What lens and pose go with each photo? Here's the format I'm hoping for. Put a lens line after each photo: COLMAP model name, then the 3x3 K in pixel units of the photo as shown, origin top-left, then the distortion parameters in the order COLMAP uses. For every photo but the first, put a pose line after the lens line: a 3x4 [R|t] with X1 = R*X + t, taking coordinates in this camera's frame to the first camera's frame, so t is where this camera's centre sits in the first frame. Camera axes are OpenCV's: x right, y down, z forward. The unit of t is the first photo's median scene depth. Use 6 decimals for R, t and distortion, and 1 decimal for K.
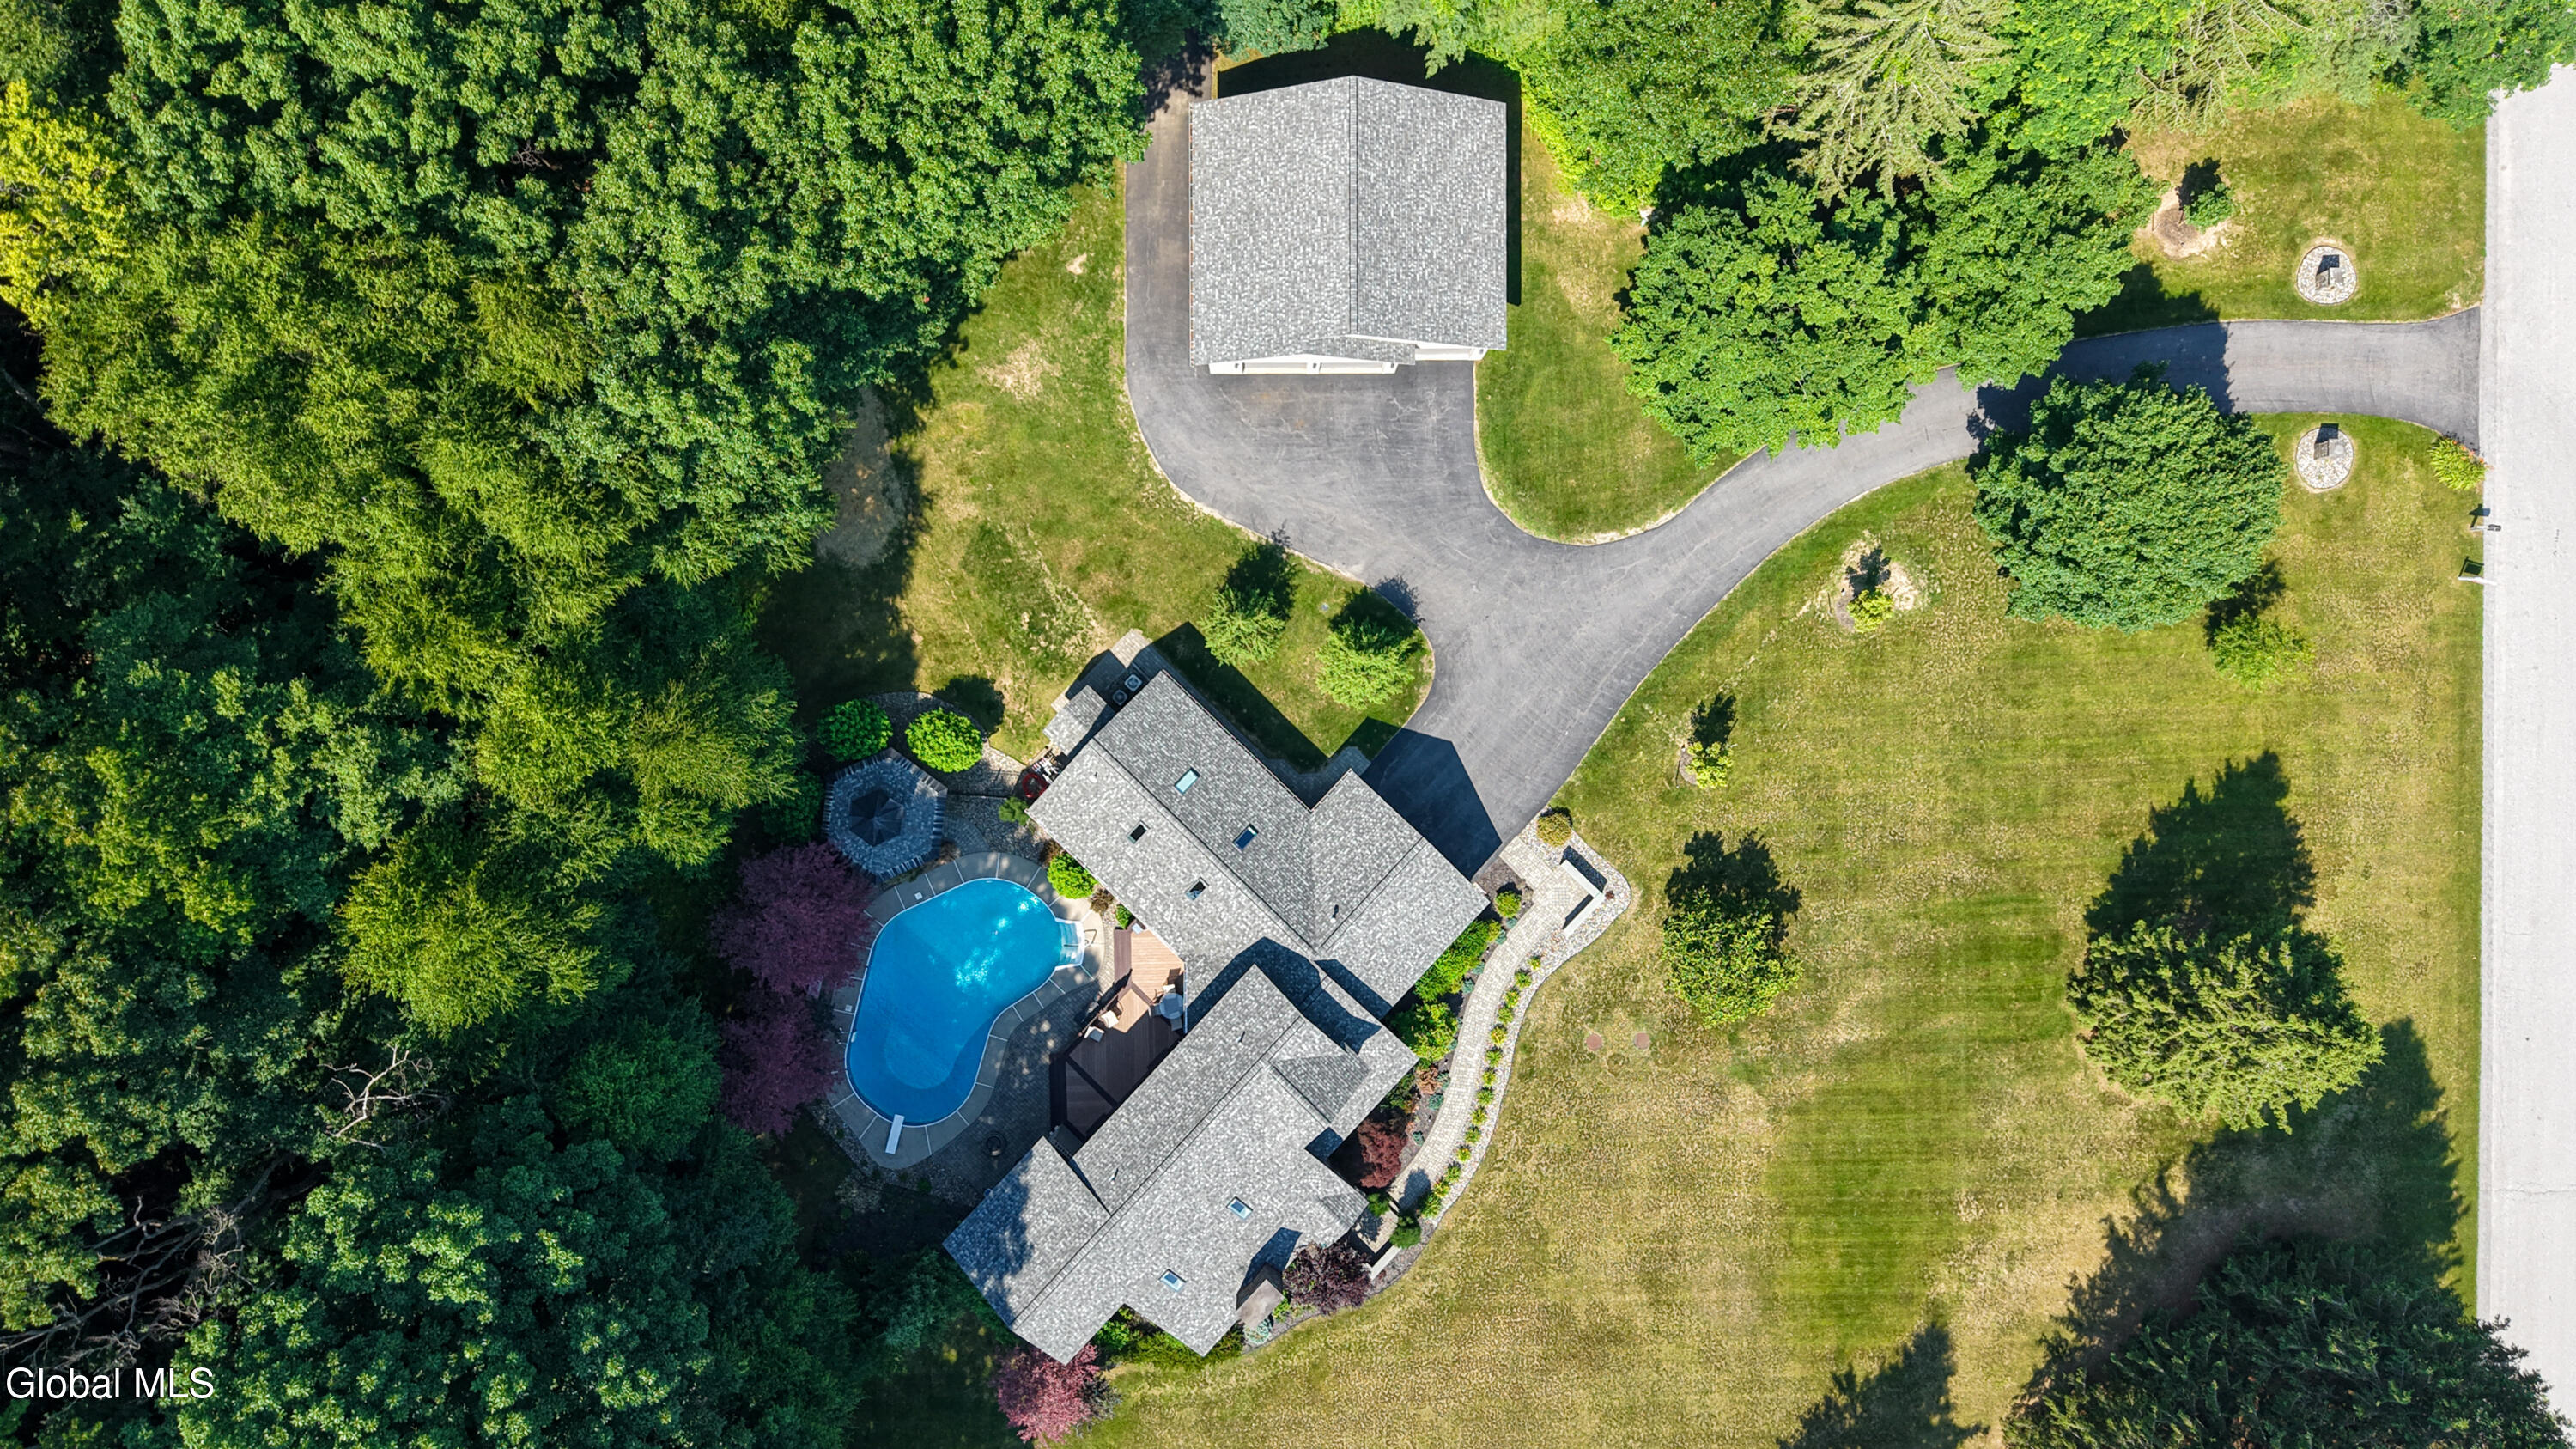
lens RADIAL K [[1832.7, 0, 1278.8], [0, 1832.7, 673.6], [0, 0, 1]] dist [0.070531, -0.098376]
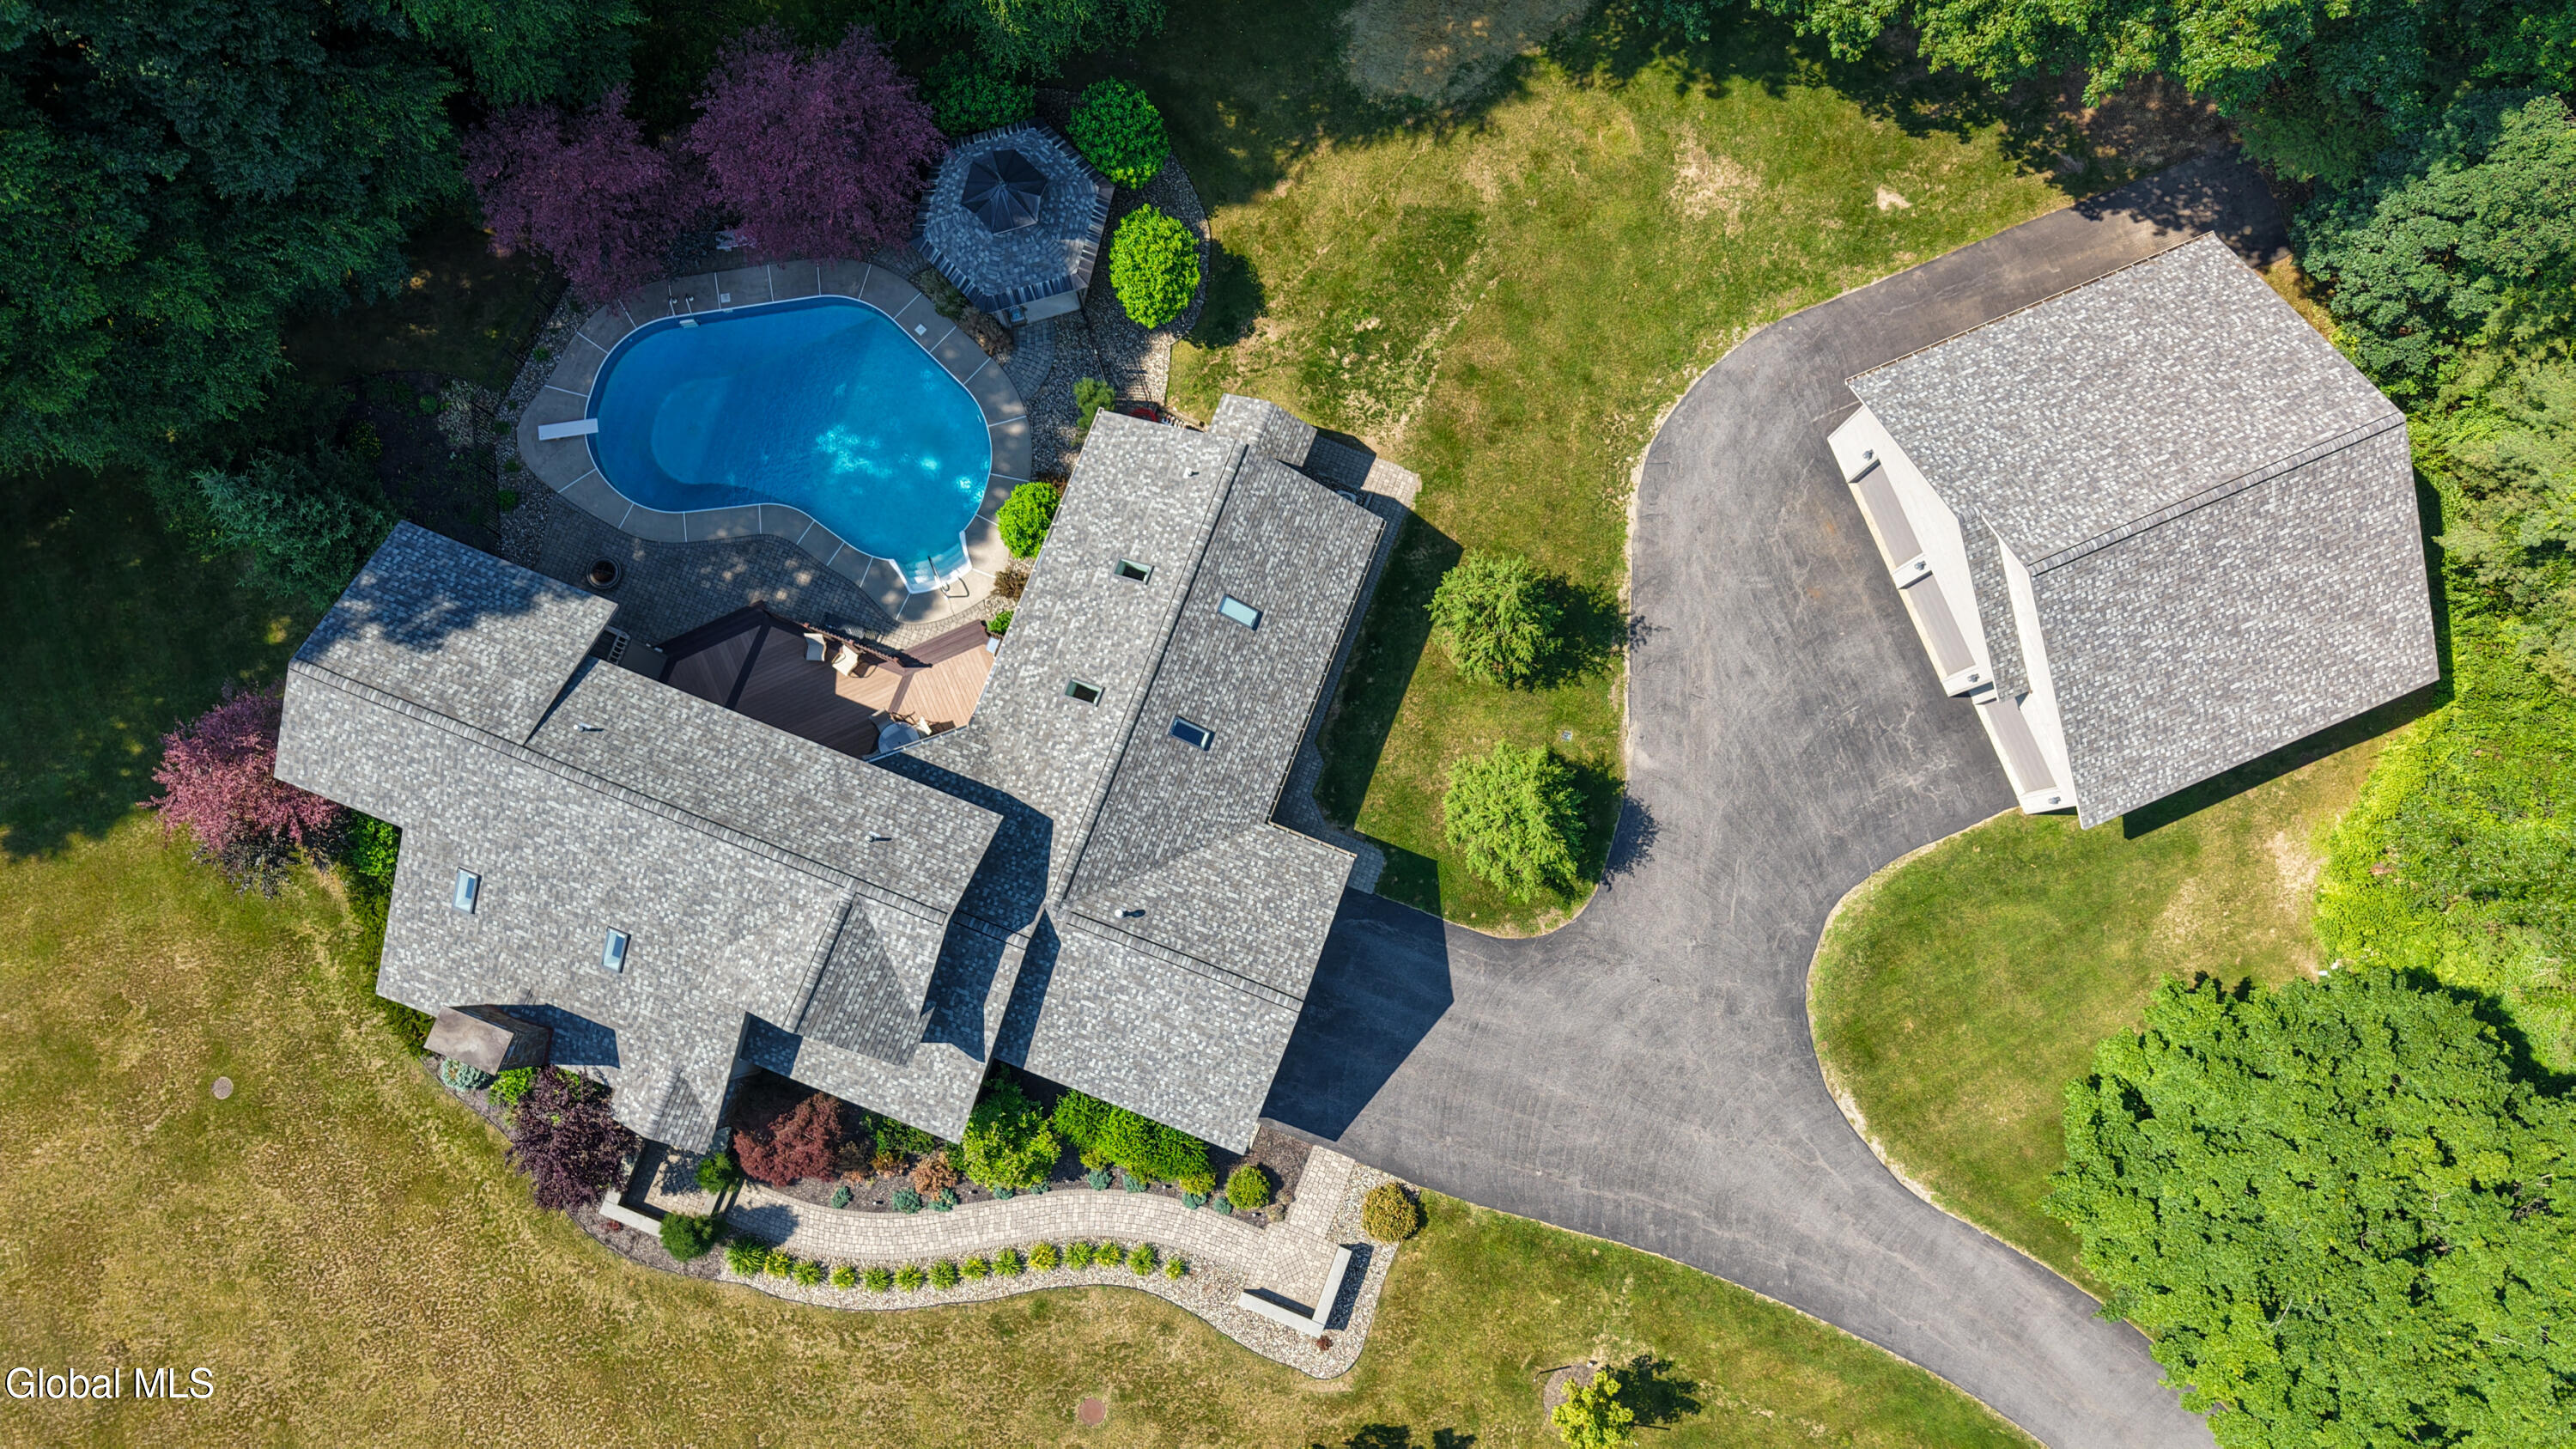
lens RADIAL K [[1745.3, 0, 1286.3], [0, 1745.3, 710.4], [0, 0, 1]] dist [0.028443, -0.058914]
pose [[0.381027, 0.914460, -0.136315, 0.063746], [-0.924403, 0.379546, -0.037727, 0.075518], [0.017238, 0.140385, 0.989947, 0.401422]]
